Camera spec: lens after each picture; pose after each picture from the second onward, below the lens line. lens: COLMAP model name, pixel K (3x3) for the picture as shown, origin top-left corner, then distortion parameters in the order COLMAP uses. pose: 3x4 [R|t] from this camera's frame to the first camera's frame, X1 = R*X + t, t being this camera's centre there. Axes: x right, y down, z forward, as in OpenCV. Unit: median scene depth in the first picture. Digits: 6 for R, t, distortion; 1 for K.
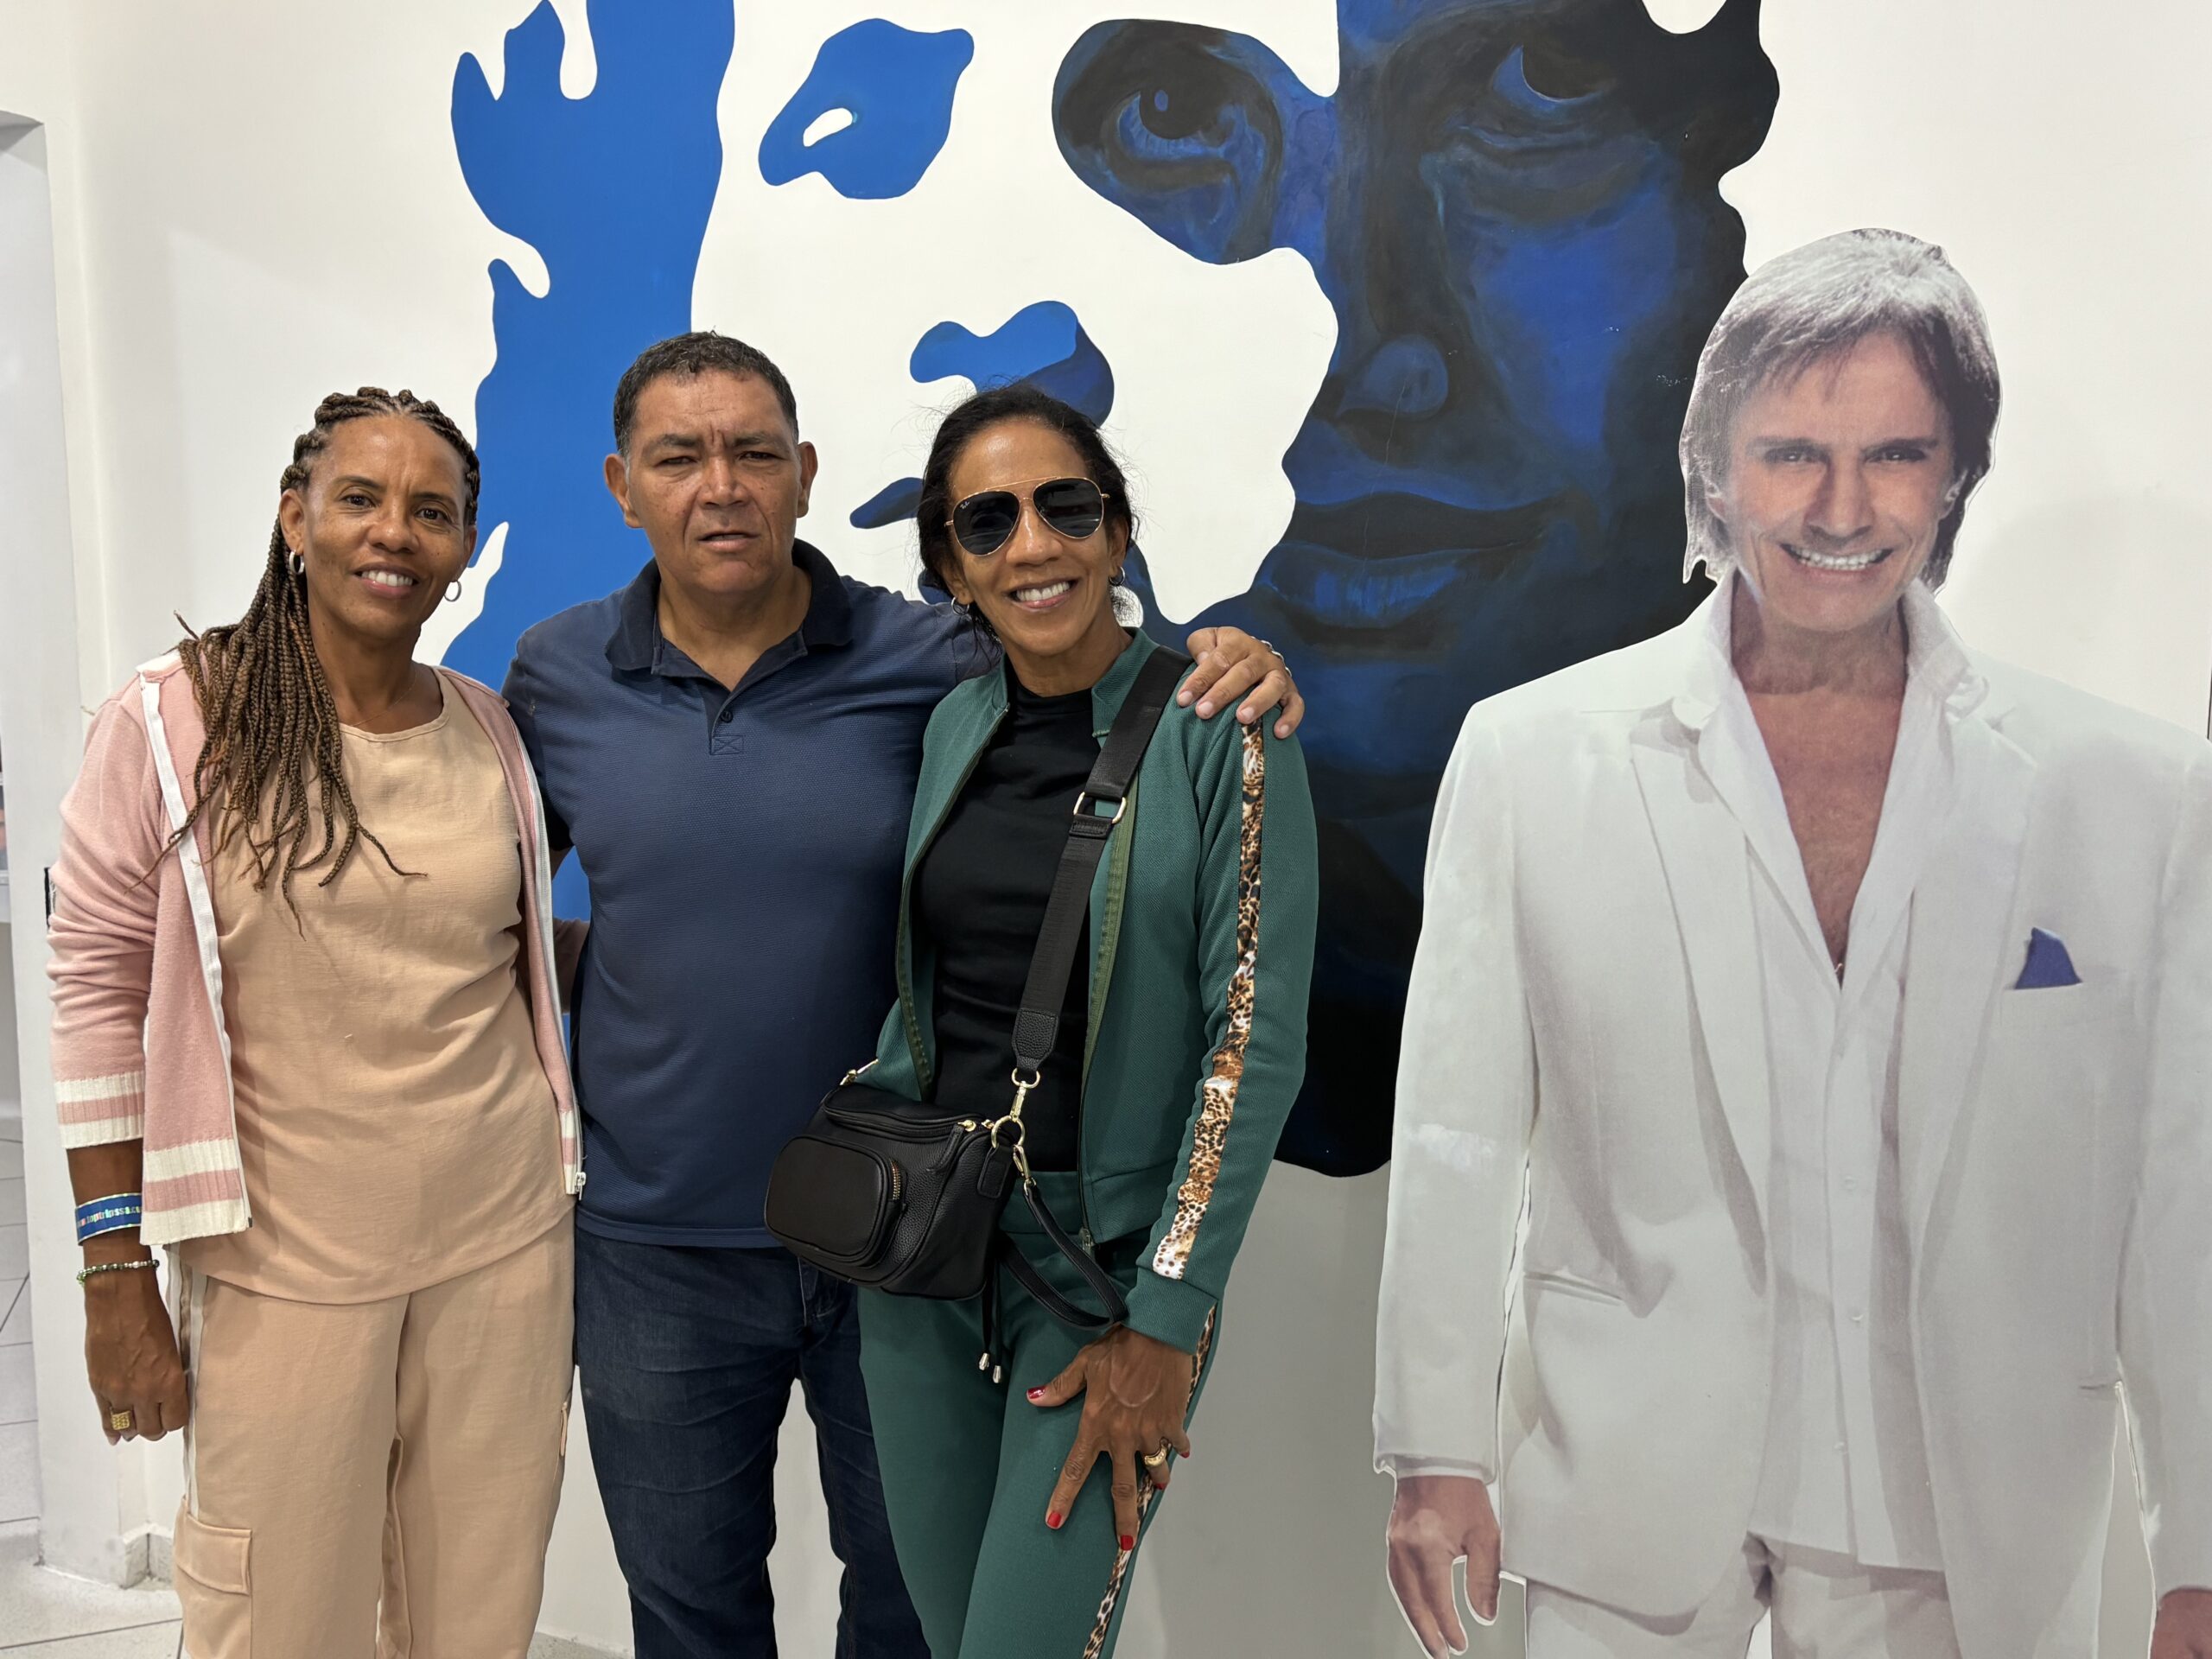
lens RADIAL K [[1968.7, 0, 1089.6], [0, 1968.7, 818.1], [0, 0, 1]] dist [0.041834, -0.032903]
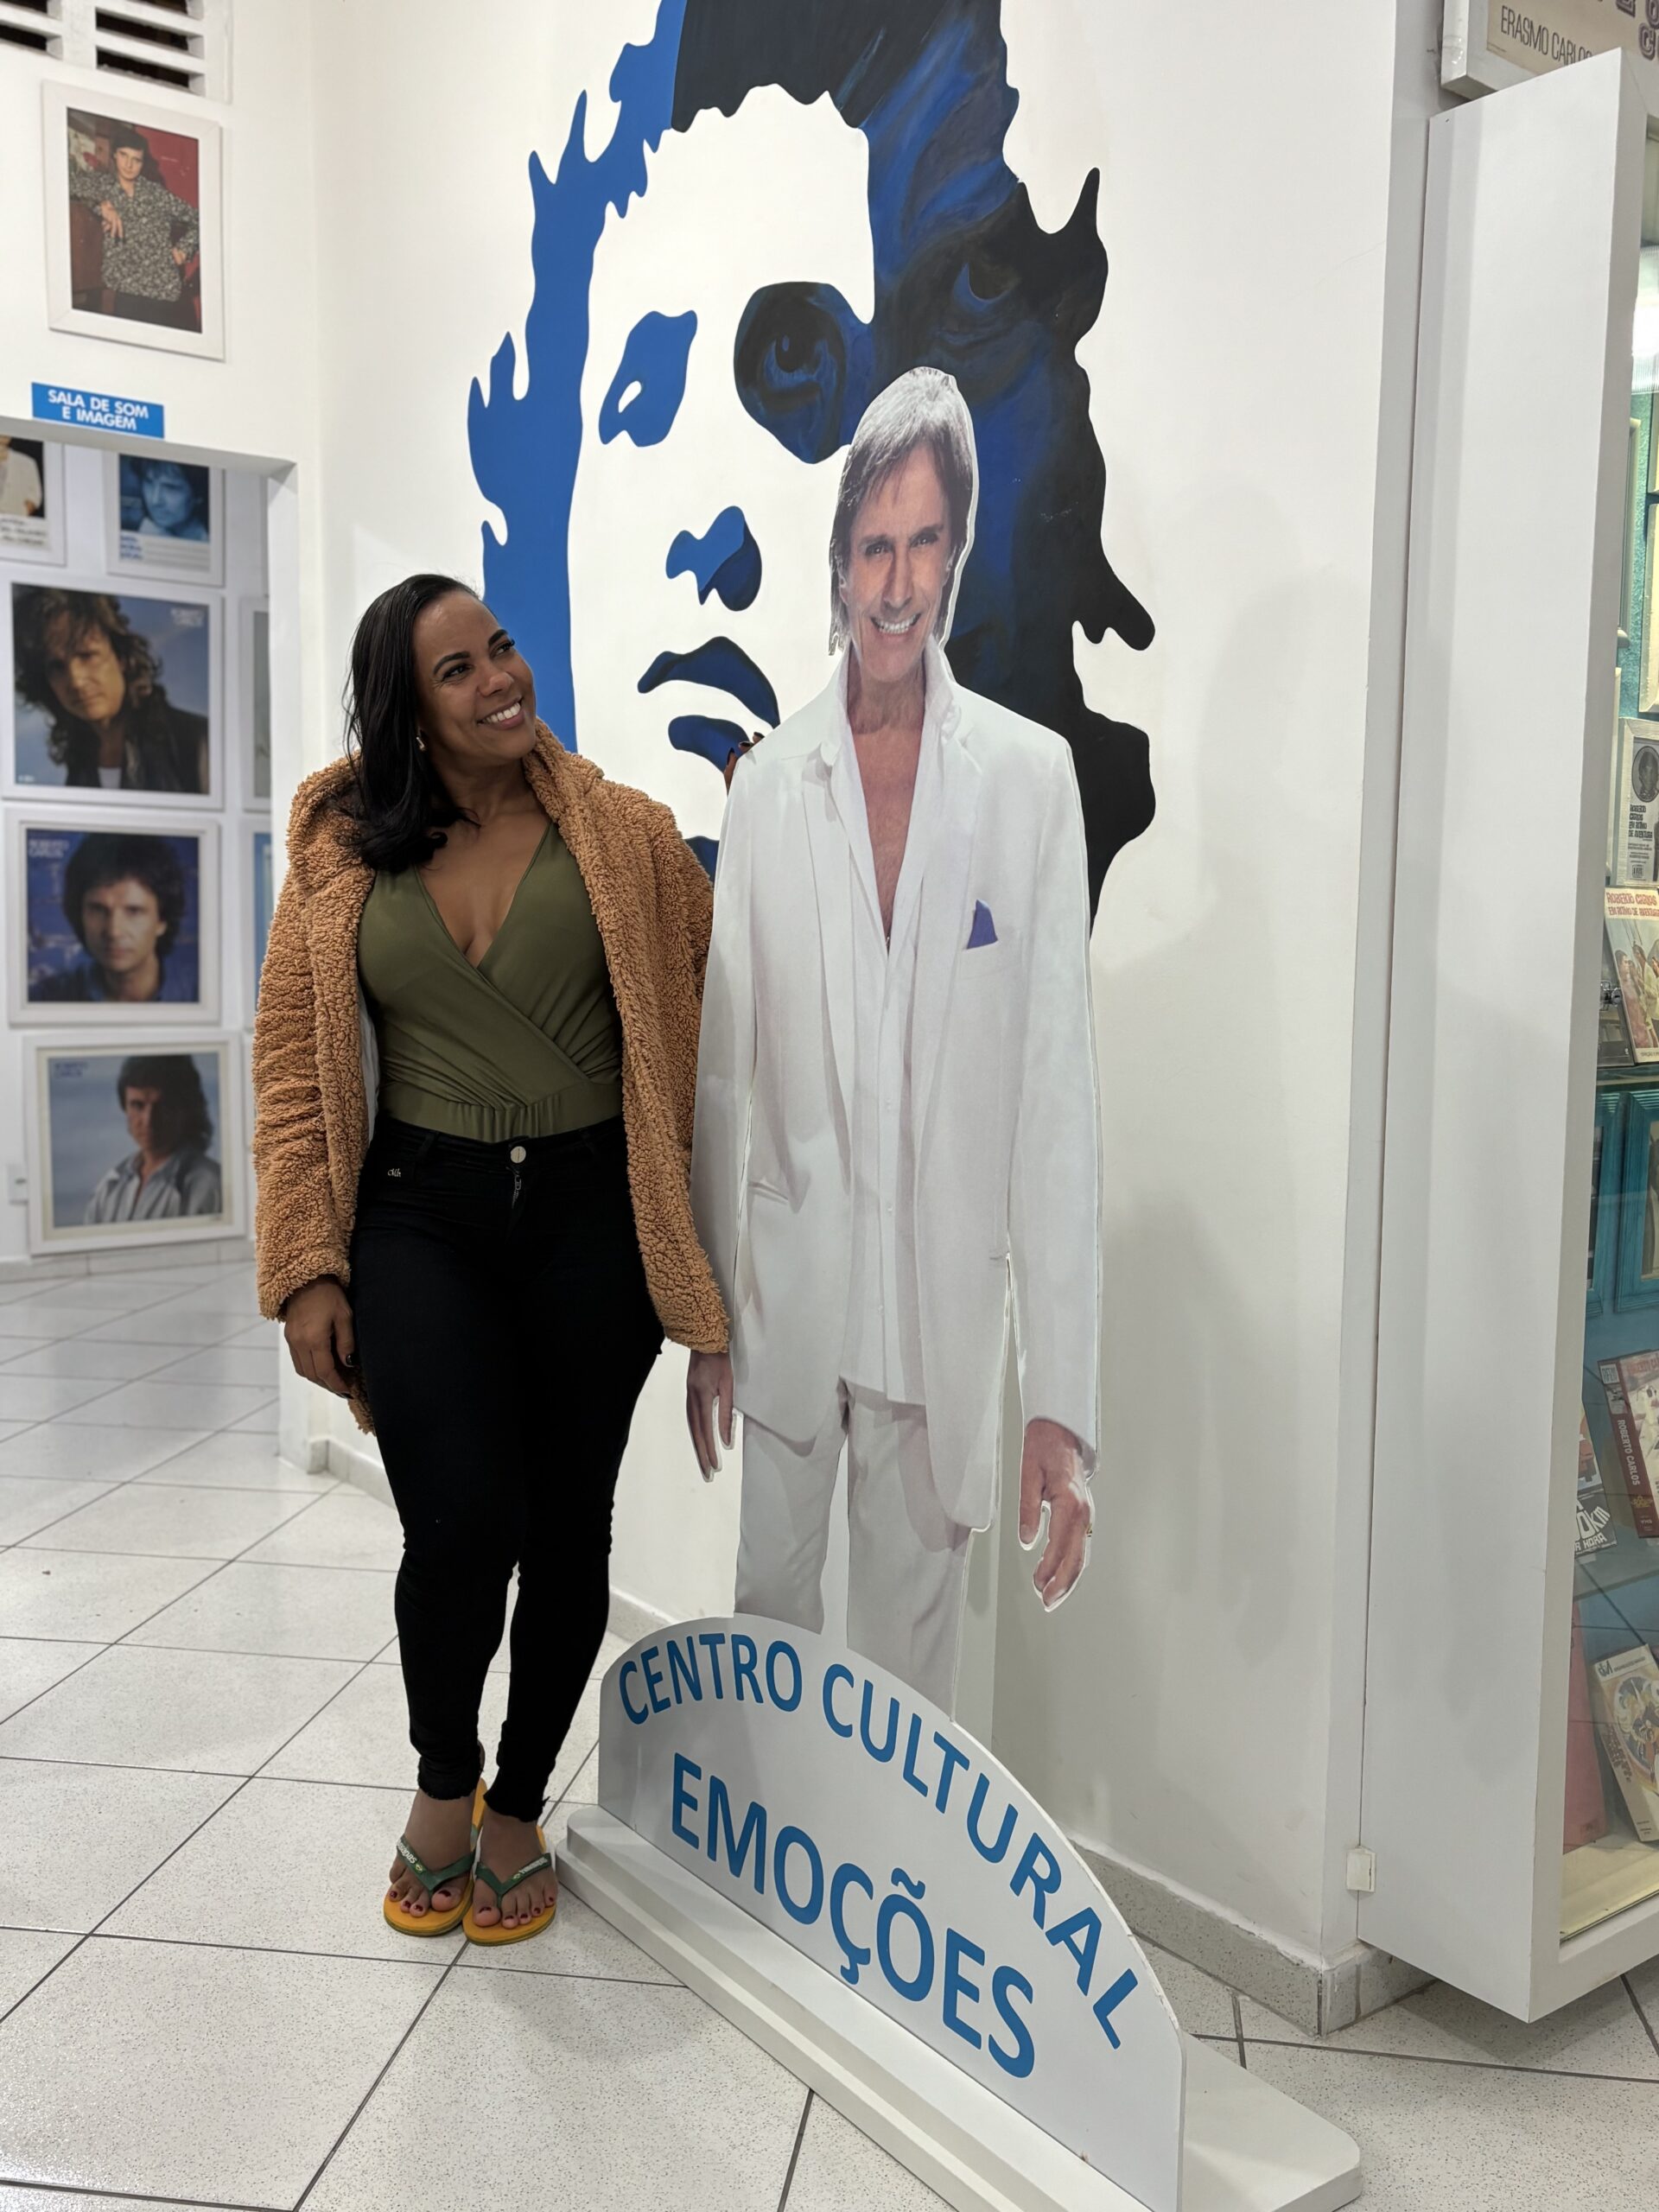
lens RADIAL K [[1968.7, 0, 821.7], [0, 1968.7, 1113.4], [0, 0, 1]] dist [0.041834, -0.032903]
pose [[0.873212, 0.054624, -0.484269, 0.957244], [-0.062285, 0.998058, 0.000267, 0.188814], [0.483343, 0.029929, 0.874919, -0.151568]]
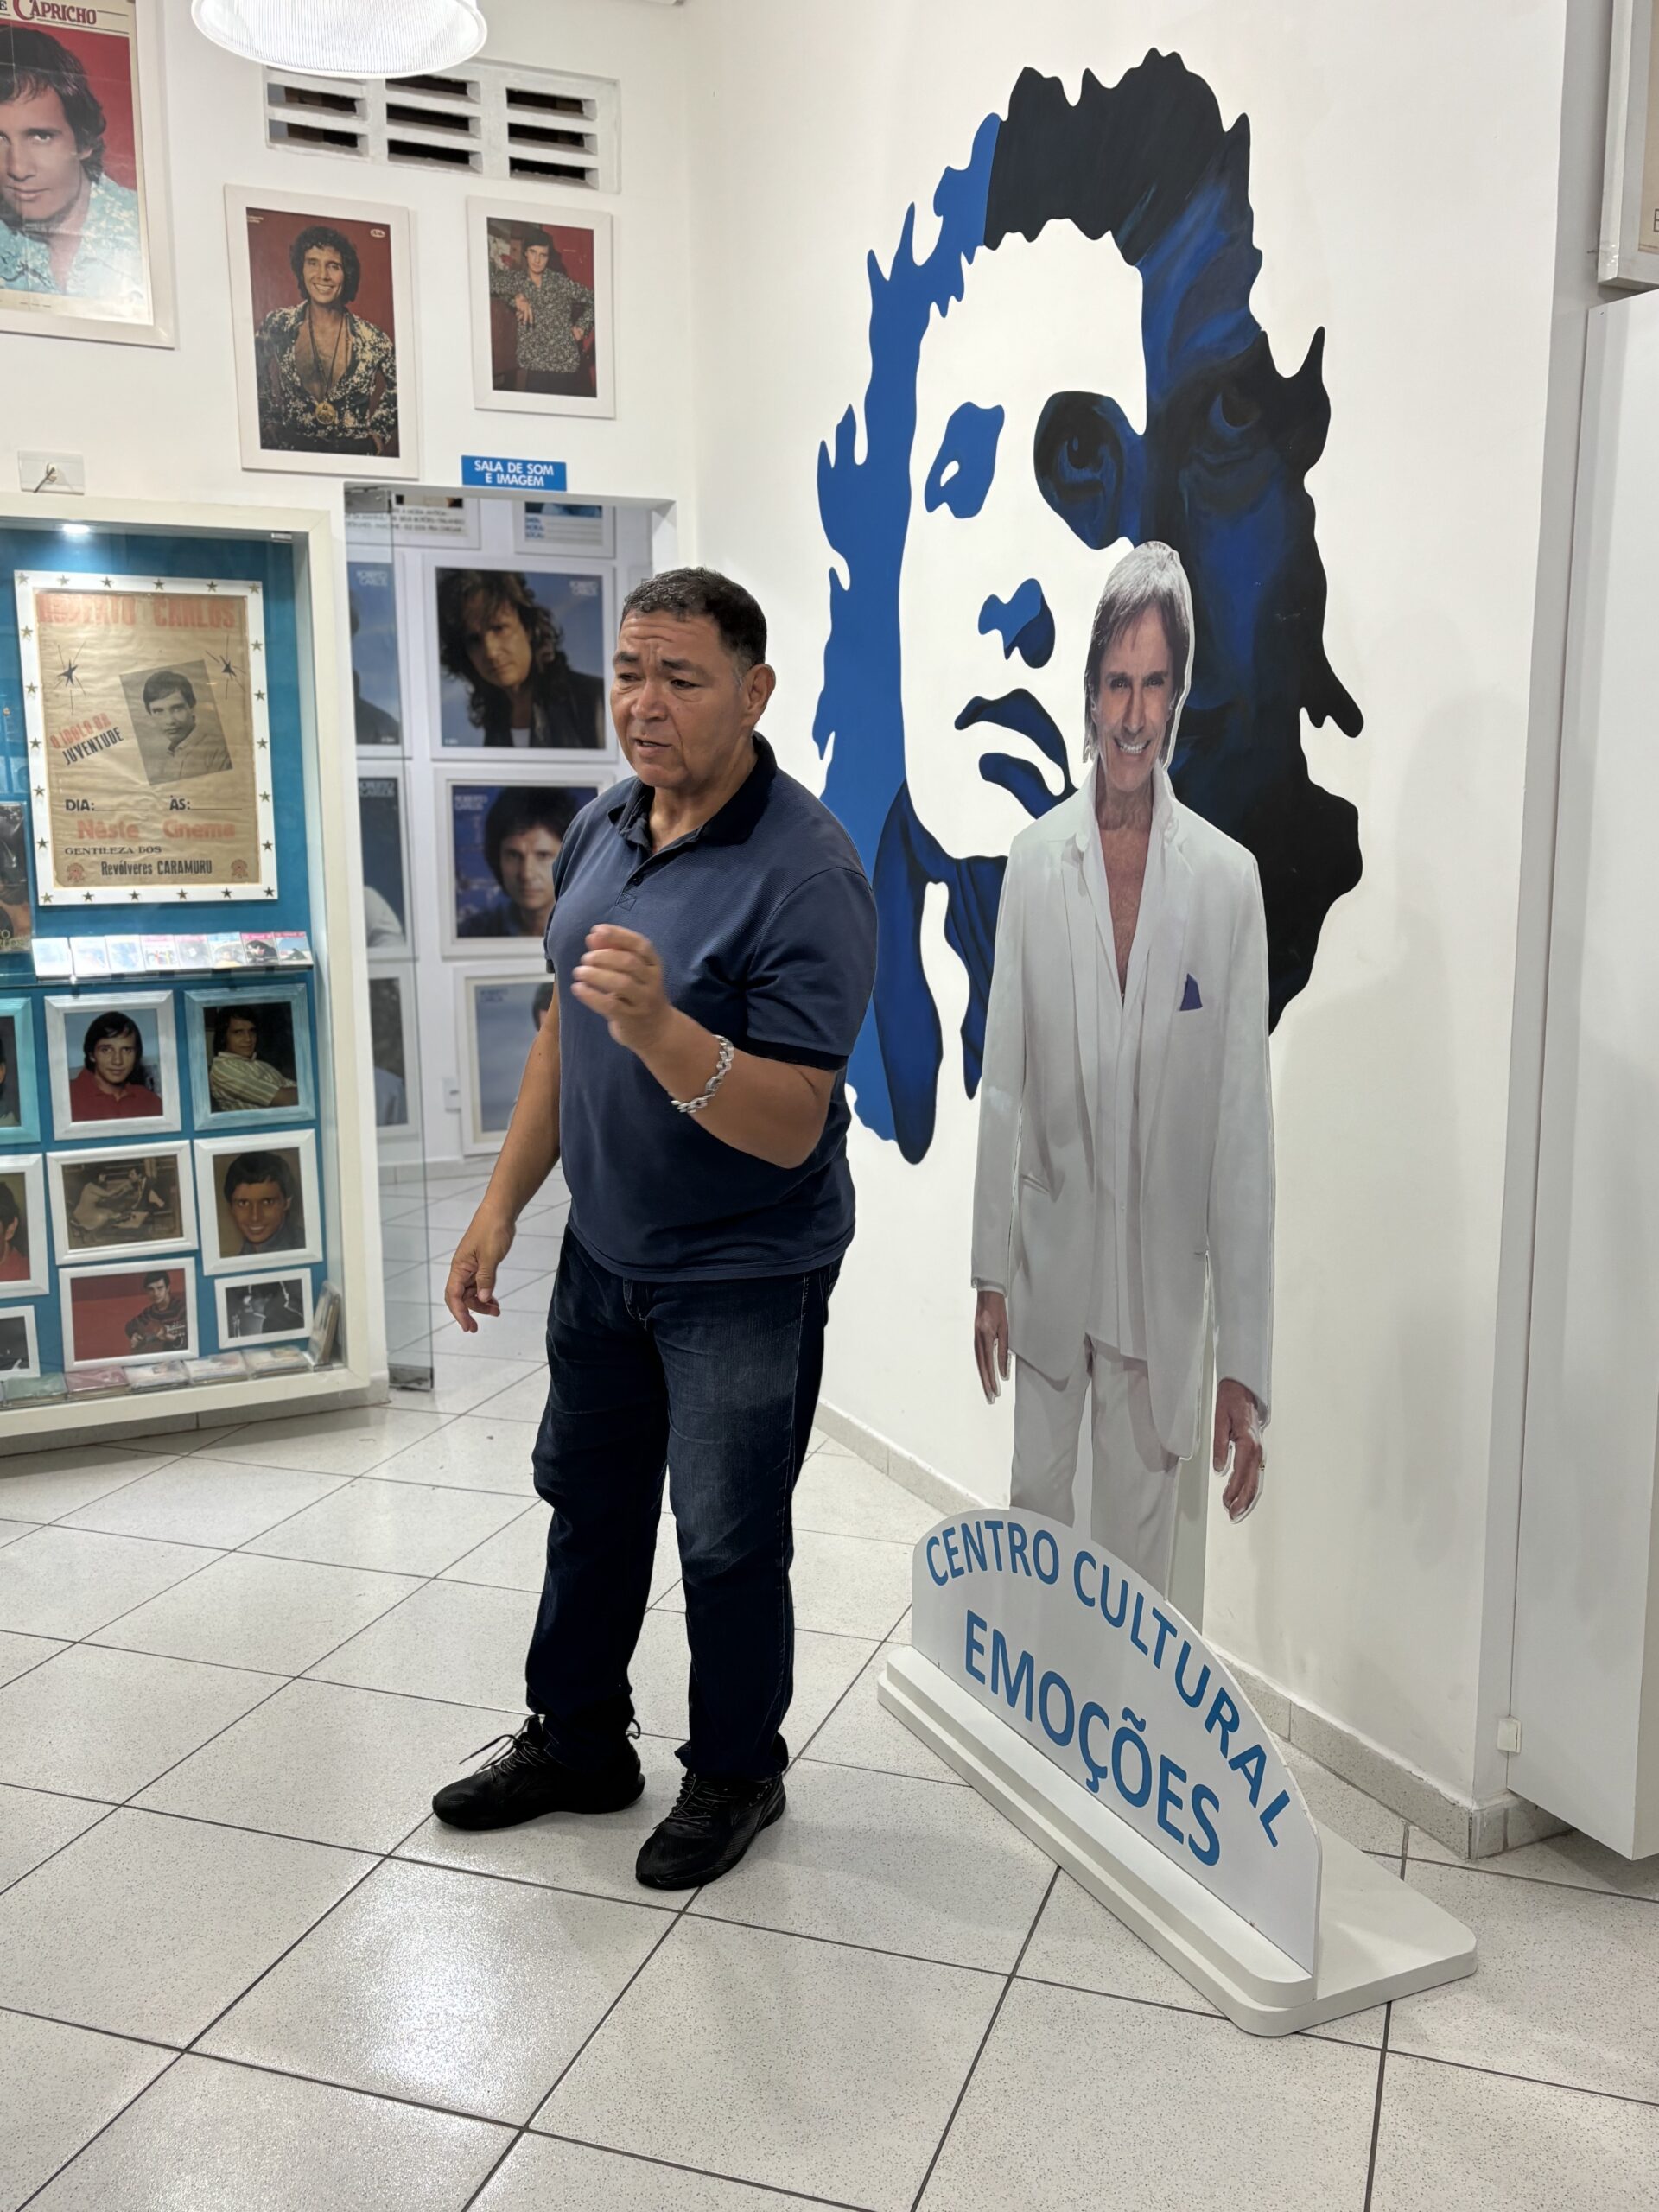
lens RADIAL K [[1968.7, 0, 826.9], [0, 1968.7, 1131.7], [0, 0, 1]] dist [0.041834, -0.032903]
pose [[0.767129, 0.102332, -0.633278, 1.221747], [-0.058215, 0.994226, 0.090138, 0.053121], [0.638846, -0.032281, 0.768657, -0.424455]]
